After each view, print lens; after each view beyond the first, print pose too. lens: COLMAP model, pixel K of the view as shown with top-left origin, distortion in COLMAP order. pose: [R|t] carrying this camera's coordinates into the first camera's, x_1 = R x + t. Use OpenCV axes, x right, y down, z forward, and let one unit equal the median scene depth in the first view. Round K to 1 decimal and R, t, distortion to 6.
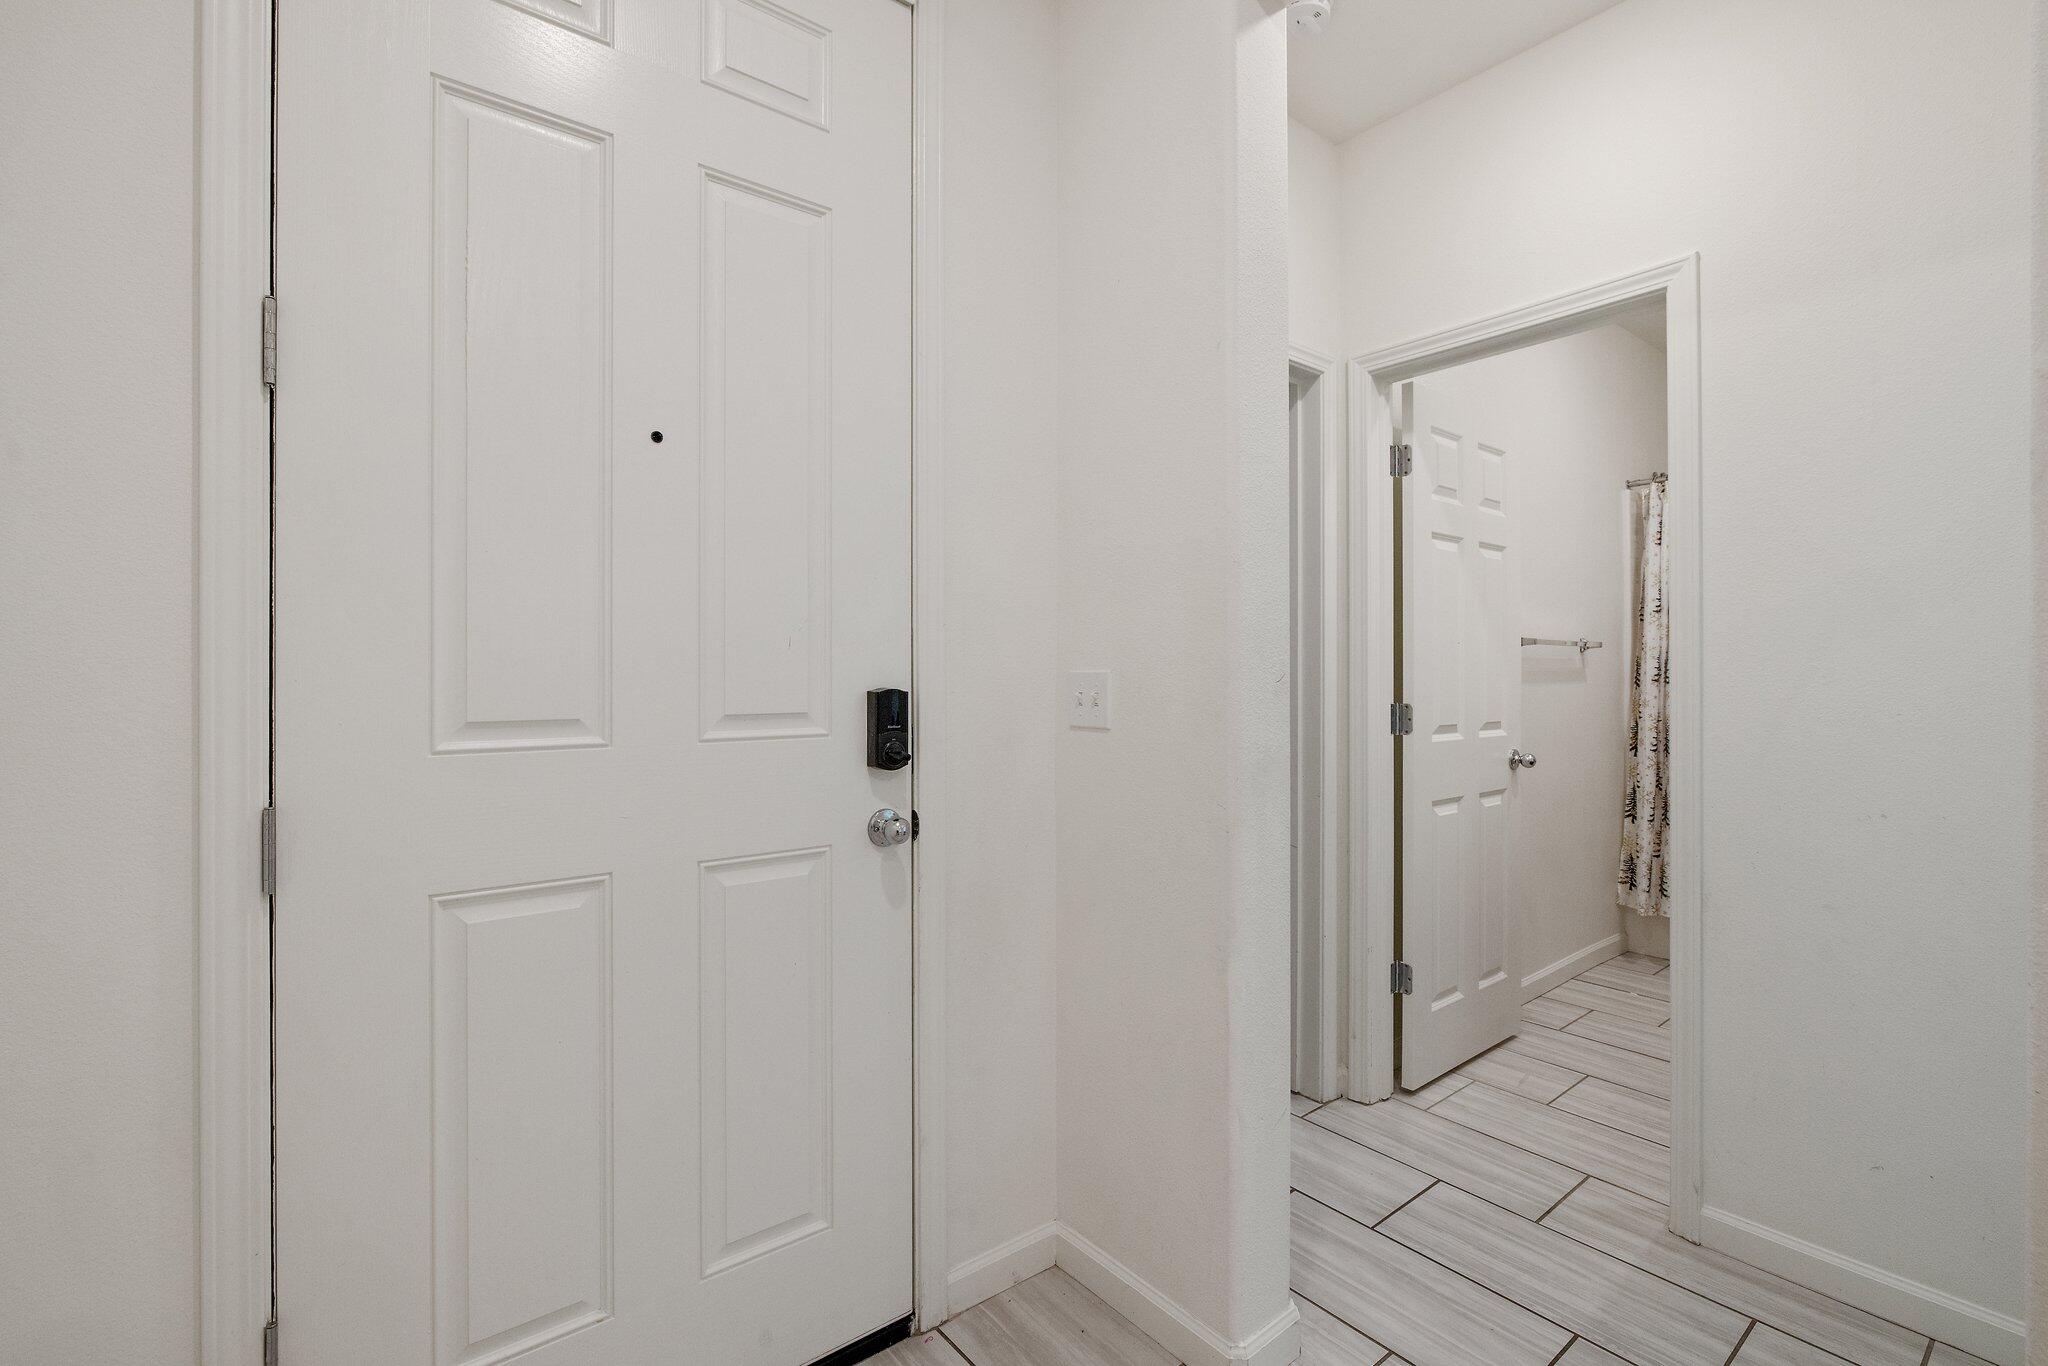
lens RADIAL K [[922.3, 0, 1024.0], [0, 922.3, 683.0], [0, 0, 1]] dist [-0.000005, -0.000027]
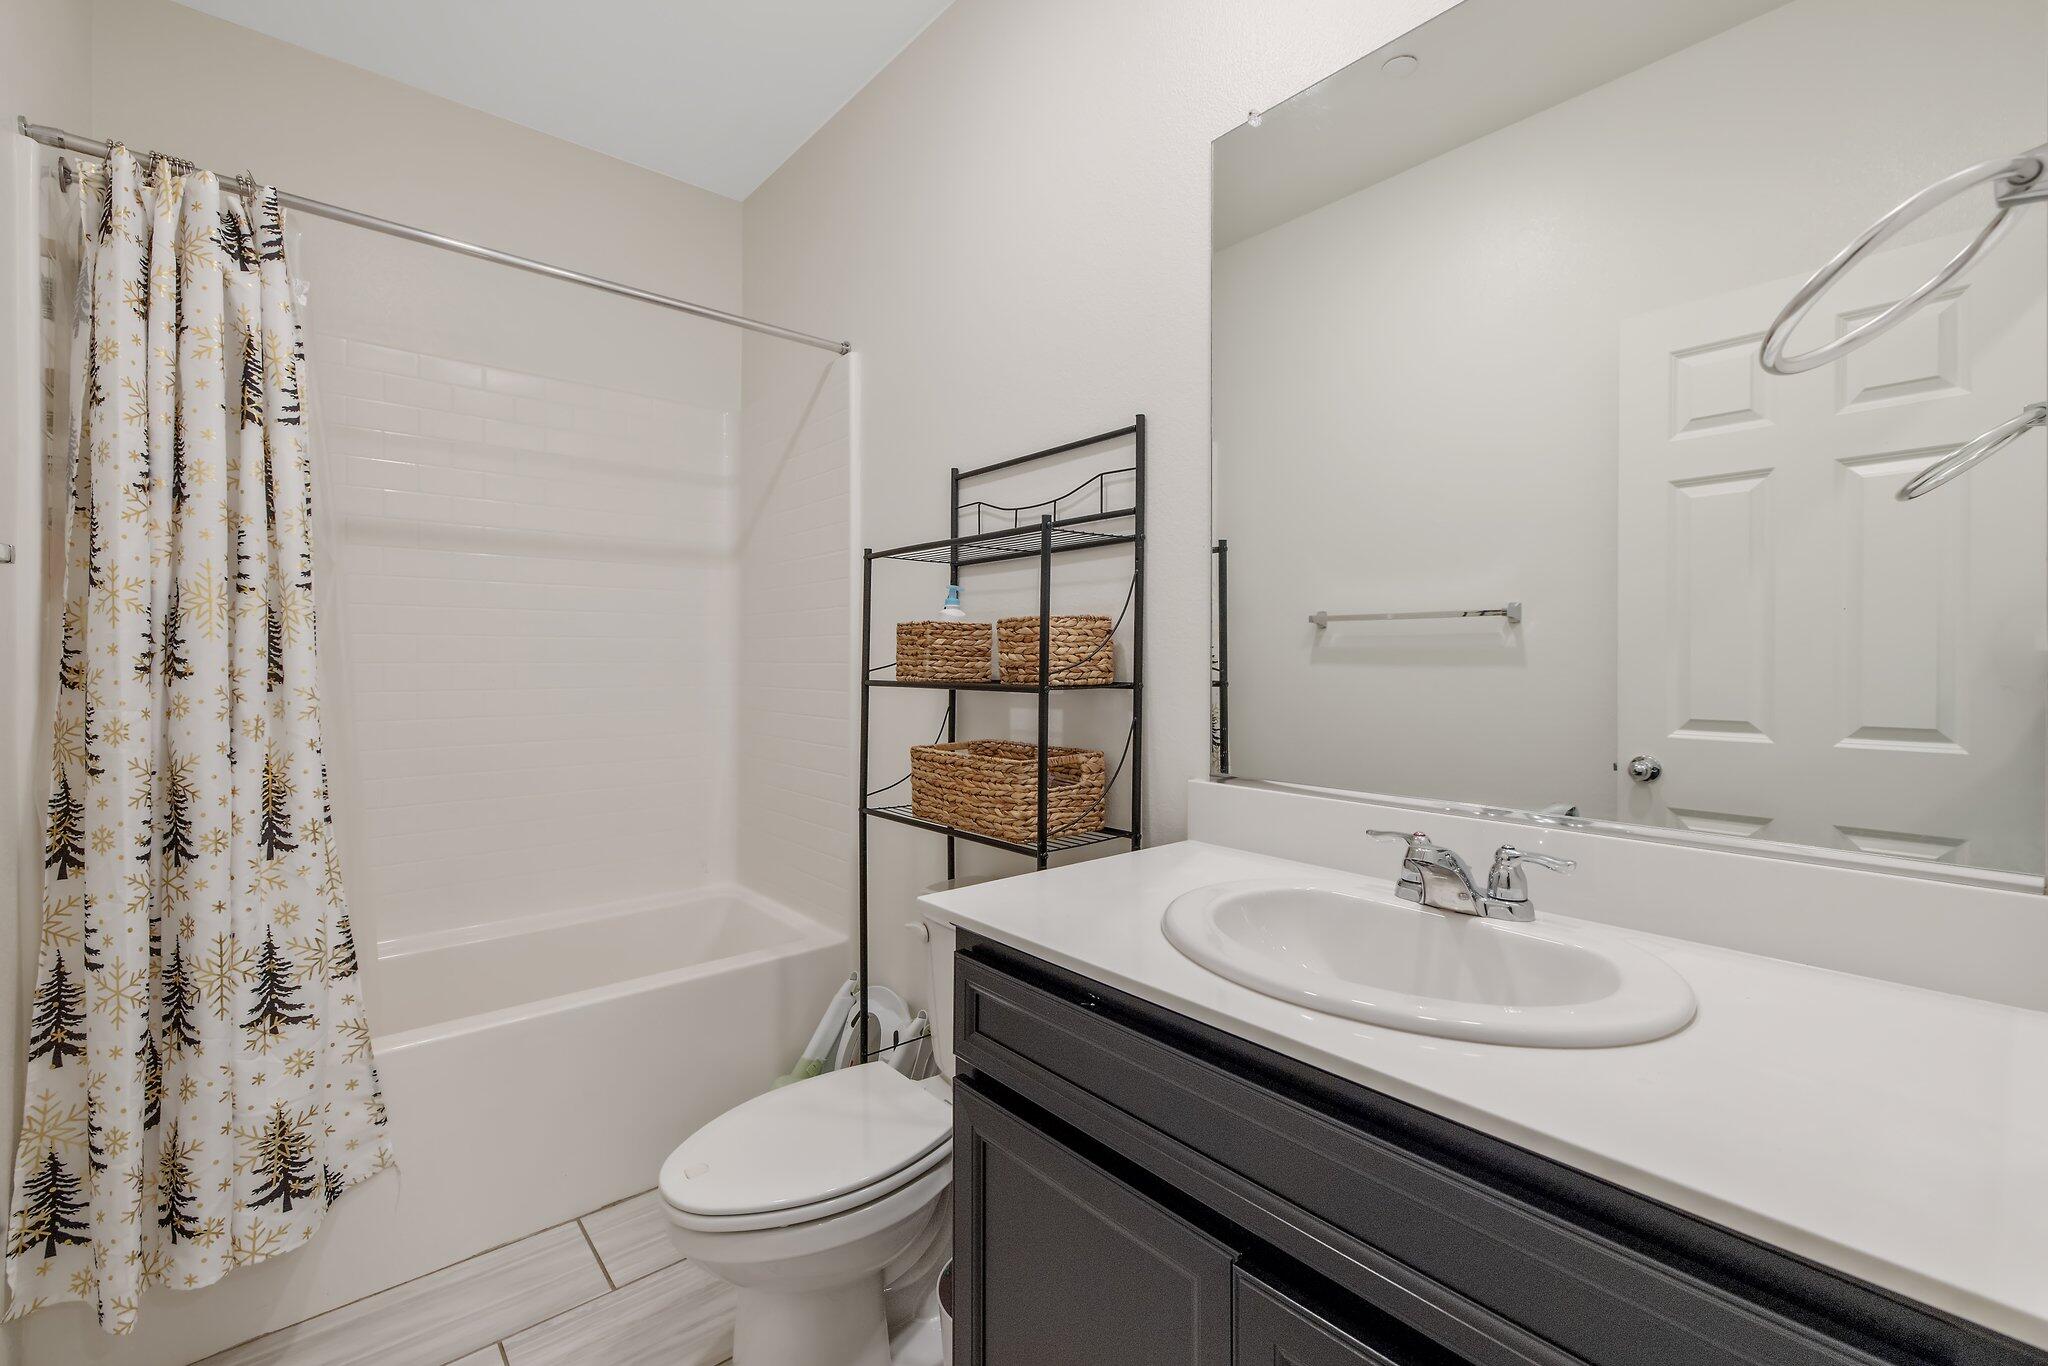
lens RADIAL K [[870.1, 0, 1028.4], [0, 870.1, 659.6], [0, 0, 1]] dist [0.000434, 0.000015]
pose [[-0.035074, -0.000120, 0.999385, 0.317679], [0.005974, 0.999982, 0.000329, -0.004612], [-0.999367, 0.005982, -0.035073, 0.653005]]
